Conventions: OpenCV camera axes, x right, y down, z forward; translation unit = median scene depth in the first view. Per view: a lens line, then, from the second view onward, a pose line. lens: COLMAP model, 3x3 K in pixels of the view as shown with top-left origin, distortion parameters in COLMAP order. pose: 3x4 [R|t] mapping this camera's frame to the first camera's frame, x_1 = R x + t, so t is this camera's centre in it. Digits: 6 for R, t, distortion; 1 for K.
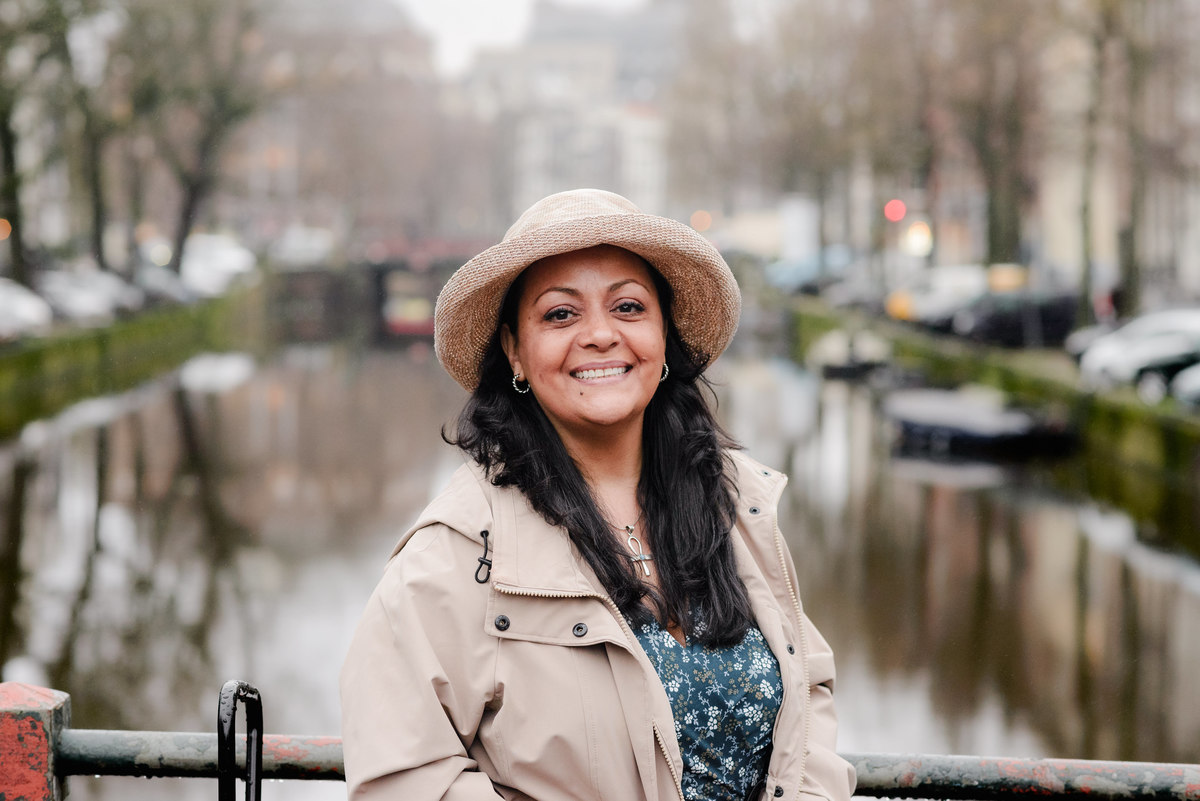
lens RADIAL K [[1592.6, 0, 600.0], [0, 1592.6, 400.5], [0, 0, 1]] dist [-0.000175, -0.456104]
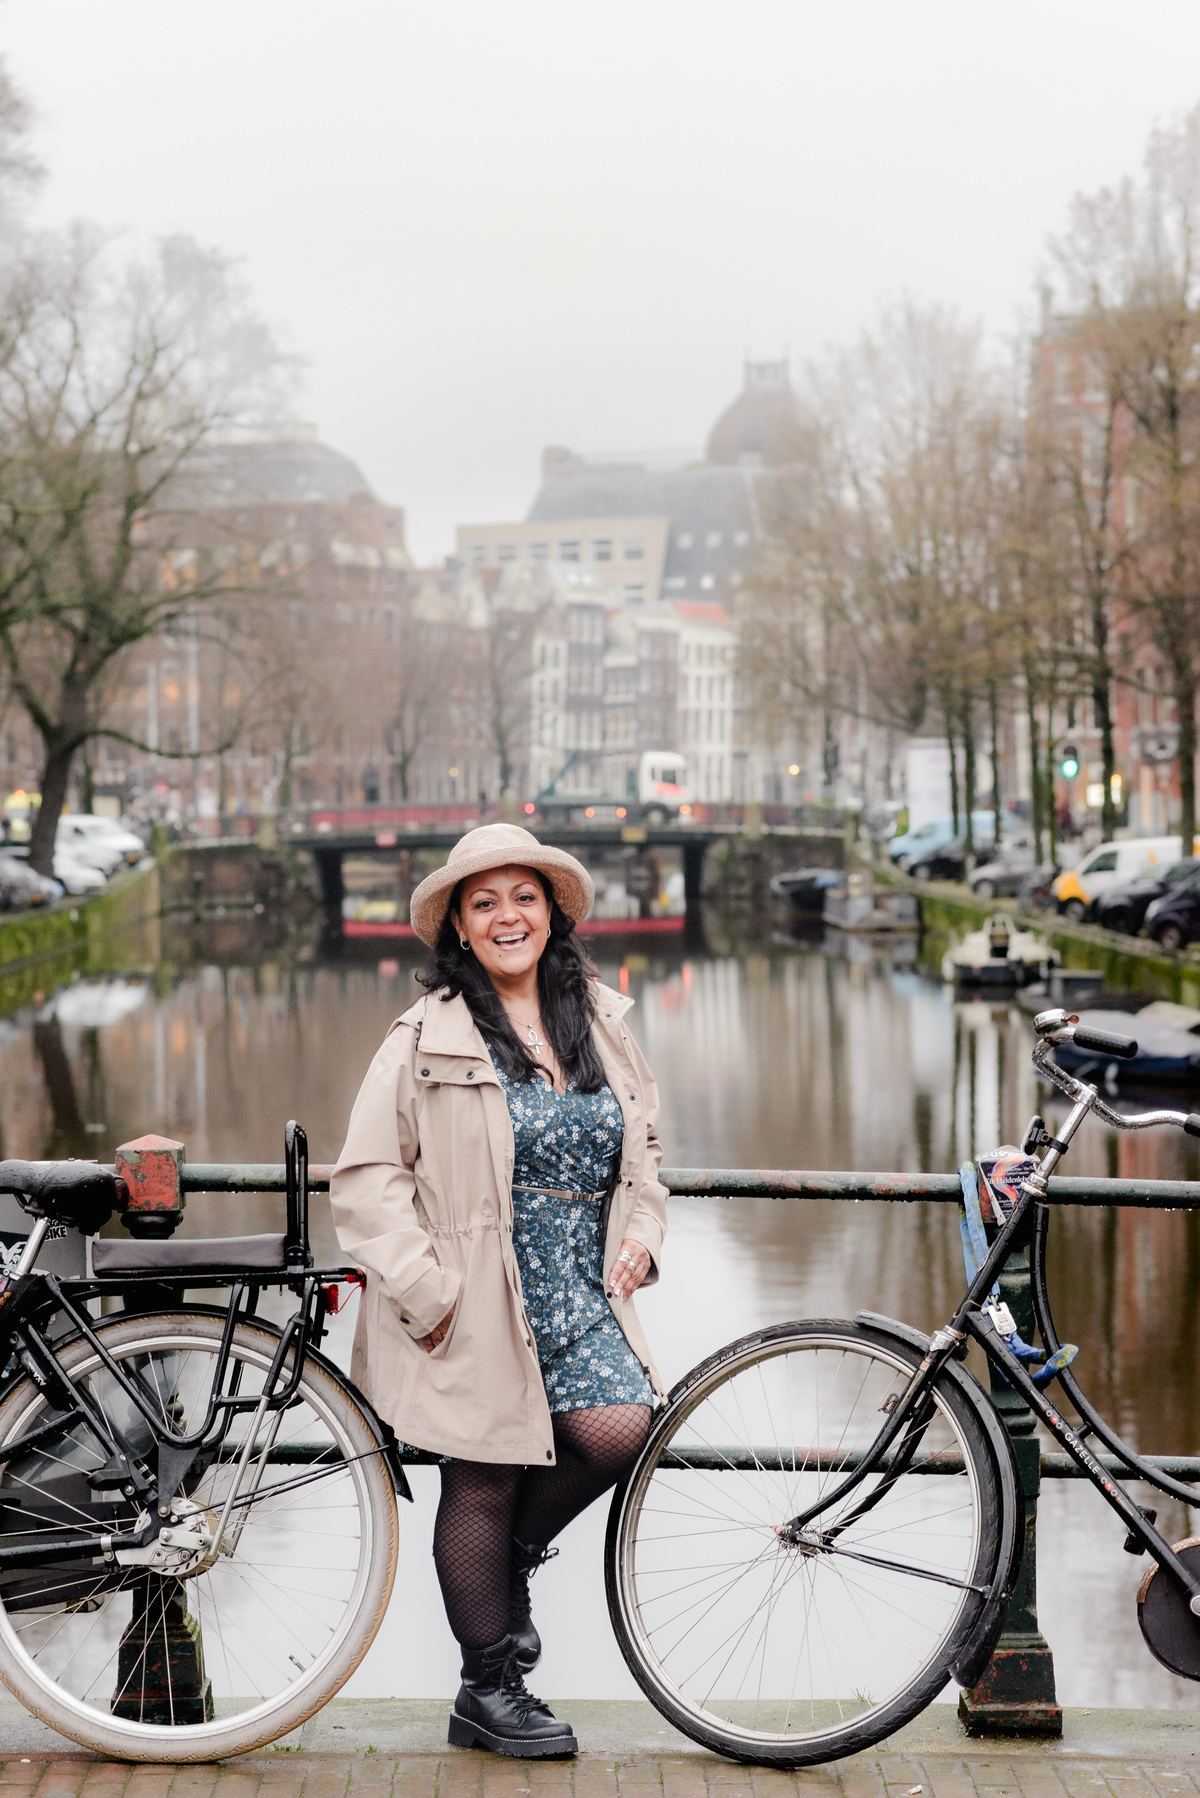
lens RADIAL K [[2522.7, 0, 600.0], [0, 2522.7, 899.0], [0, 0, 1]] dist [-0.011451, -0.046893]
pose [[0.999397, -0.021962, -0.026882, 0.010755], [0.020350, 0.998060, -0.058833, 0.006462], [0.028122, 0.058251, 0.997906, -0.107638]]
